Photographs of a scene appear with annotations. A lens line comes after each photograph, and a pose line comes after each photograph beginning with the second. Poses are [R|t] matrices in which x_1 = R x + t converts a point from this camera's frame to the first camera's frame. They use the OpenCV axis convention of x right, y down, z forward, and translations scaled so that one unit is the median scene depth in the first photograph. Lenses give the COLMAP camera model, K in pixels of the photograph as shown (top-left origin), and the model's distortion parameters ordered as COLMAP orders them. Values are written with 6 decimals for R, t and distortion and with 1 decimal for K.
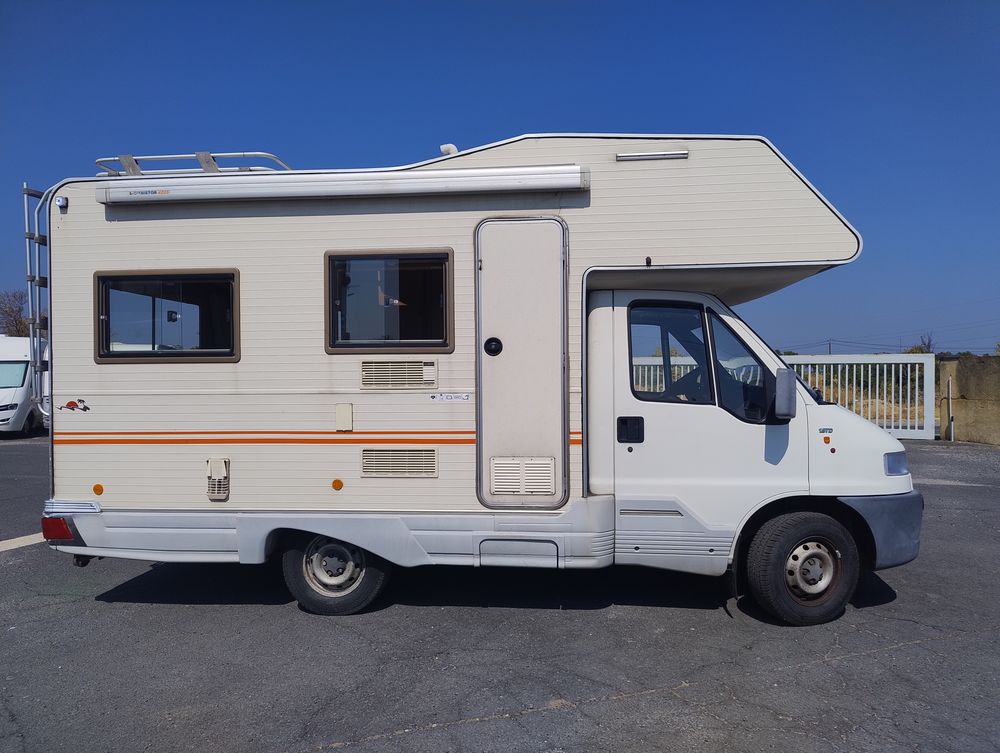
lens RADIAL K [[705.5, 0, 499.3], [0, 705.5, 378.5], [0, 0, 1]] dist [0.034443, -0.024902]
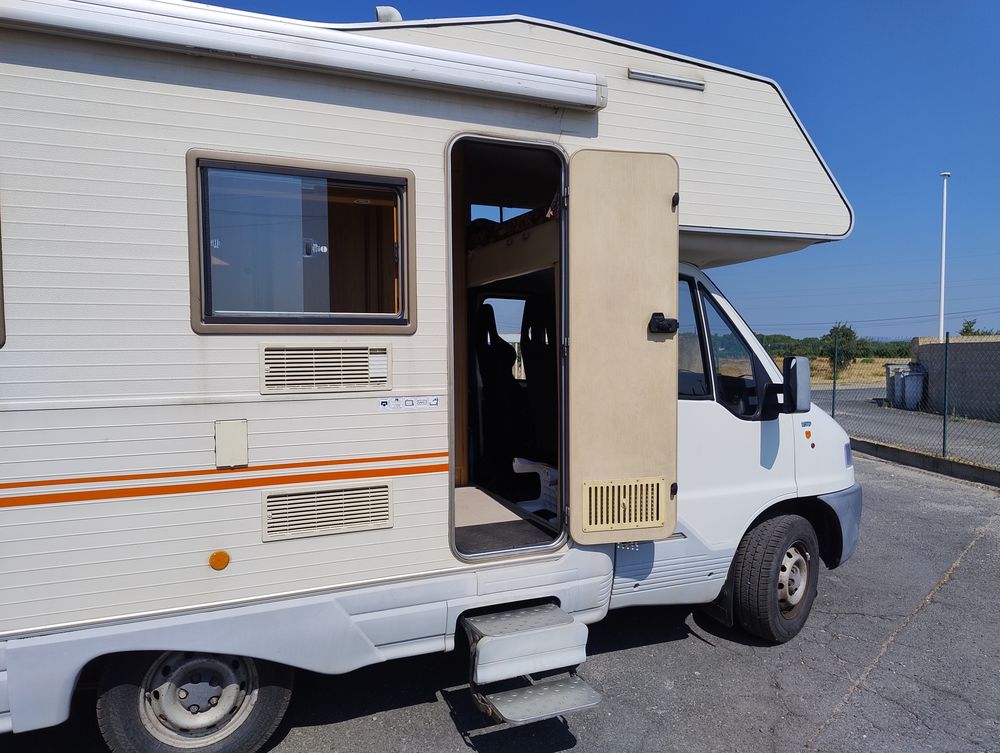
lens RADIAL K [[705.5, 0, 503.9], [0, 705.5, 379.8], [0, 0, 1]] dist [0.034443, -0.024902]
pose [[0.876527, -0.022310, 0.480835, -0.305167], [0.005525, 0.999326, 0.036297, -0.017468], [-0.481320, -0.029158, 0.876060, 0.387082]]
